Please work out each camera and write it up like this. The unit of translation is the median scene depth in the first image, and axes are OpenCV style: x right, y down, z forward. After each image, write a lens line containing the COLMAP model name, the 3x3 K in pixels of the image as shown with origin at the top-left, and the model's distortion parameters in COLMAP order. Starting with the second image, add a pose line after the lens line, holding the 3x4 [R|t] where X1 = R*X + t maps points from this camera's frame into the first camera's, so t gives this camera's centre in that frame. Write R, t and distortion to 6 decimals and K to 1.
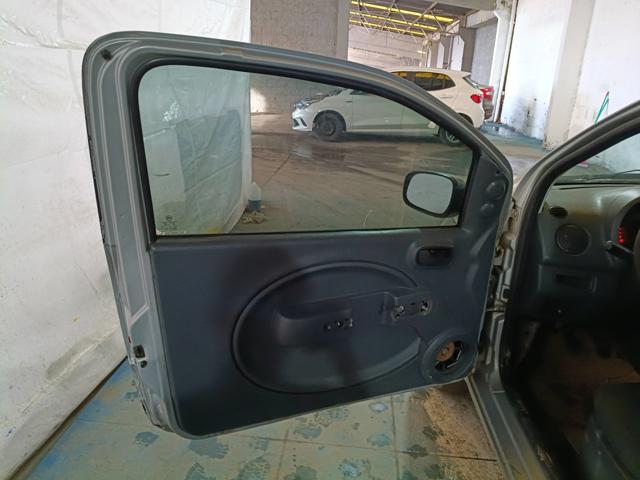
lens RADIAL K [[485.8, 0, 324.4], [0, 485.8, 238.9], [0, 0, 1]] dist [-0.014769, -0.000121]
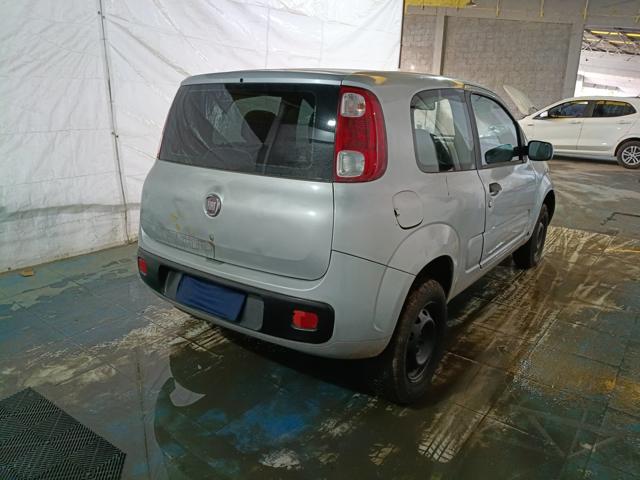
lens RADIAL K [[485.8, 0, 321.8], [0, 485.8, 243.1], [0, 0, 1]] dist [-0.014769, -0.000121]
pose [[0.833110, 0.145370, -0.533662, 0.211352], [-0.175462, 0.984469, -0.005746, 0.068357], [0.524539, 0.098424, 0.845678, -0.169770]]
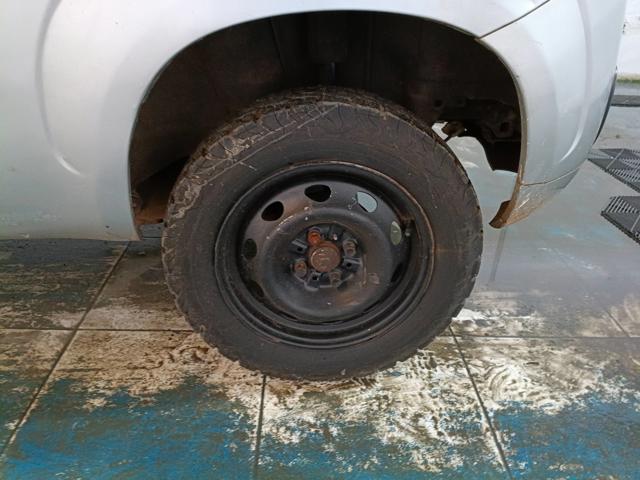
lens RADIAL K [[485.8, 0, 321.4], [0, 485.8, 241.2], [0, 0, 1]] dist [-0.014769, -0.000121]
pose [[-0.105333, -0.528928, 0.842105, -0.020742], [0.292262, 0.792952, 0.534612, 0.052677], [-0.950520, 0.302428, 0.071062, -0.000697]]
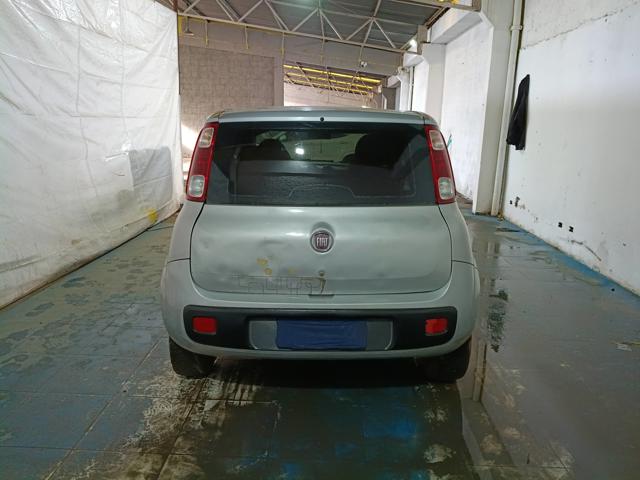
lens RADIAL K [[485.8, 0, 322.8], [0, 485.8, 244.3], [0, 0, 1]] dist [-0.014769, -0.000121]
pose [[0.998554, -0.028319, 0.045689, 0.085445], [0.032394, 0.995319, -0.091052, 0.077283], [-0.042896, 0.092401, 0.994797, -0.215021]]
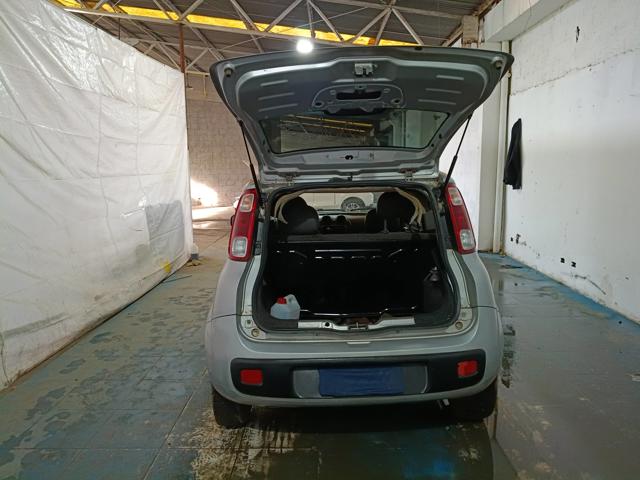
lens RADIAL K [[485.8, 0, 322.0], [0, 485.8, 244.9], [0, 0, 1]] dist [-0.014769, -0.000121]
pose [[0.996210, -0.065844, 0.056828, 0.070420], [0.074654, 0.982571, -0.170240, 0.072966], [-0.044628, 0.173837, 0.983763, -0.229911]]
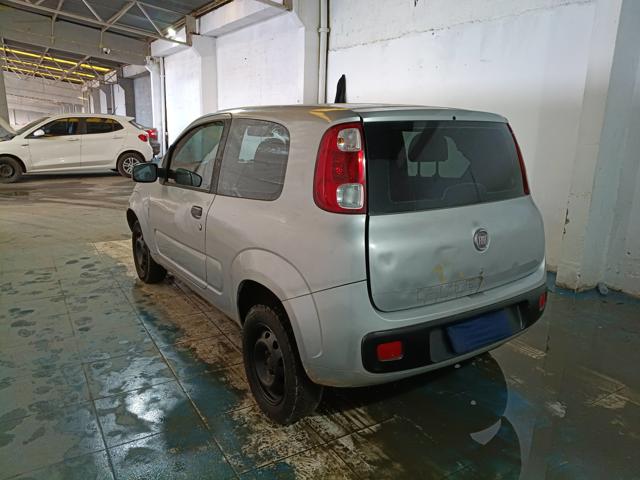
lens RADIAL K [[485.8, 0, 323.6], [0, 485.8, 243.5], [0, 0, 1]] dist [-0.014769, -0.000121]
pose [[0.804169, -0.158539, 0.572867, -0.045098], [0.200740, 0.979586, -0.010694, 0.053638], [-0.559478, 0.123598, 0.819578, -0.158453]]
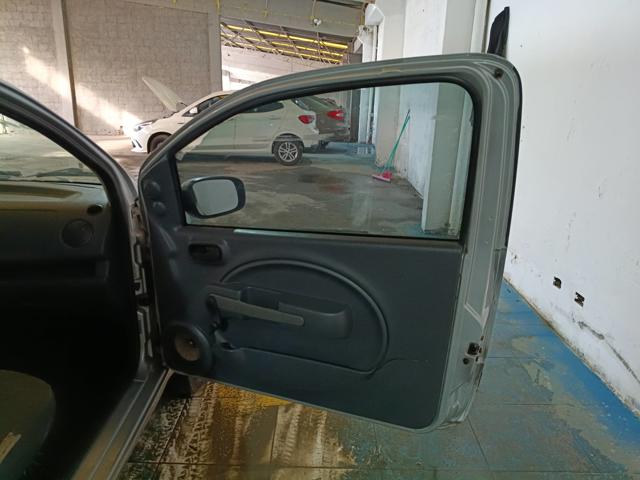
lens RADIAL K [[485.8, 0, 316.6], [0, 485.8, 238.2], [0, 0, 1]] dist [-0.014769, -0.000121]
pose [[0.998297, -0.025804, 0.052325, 0.194985], [0.028508, 0.998261, -0.051599, 0.013098], [-0.050903, 0.053003, 0.997296, -0.014233]]
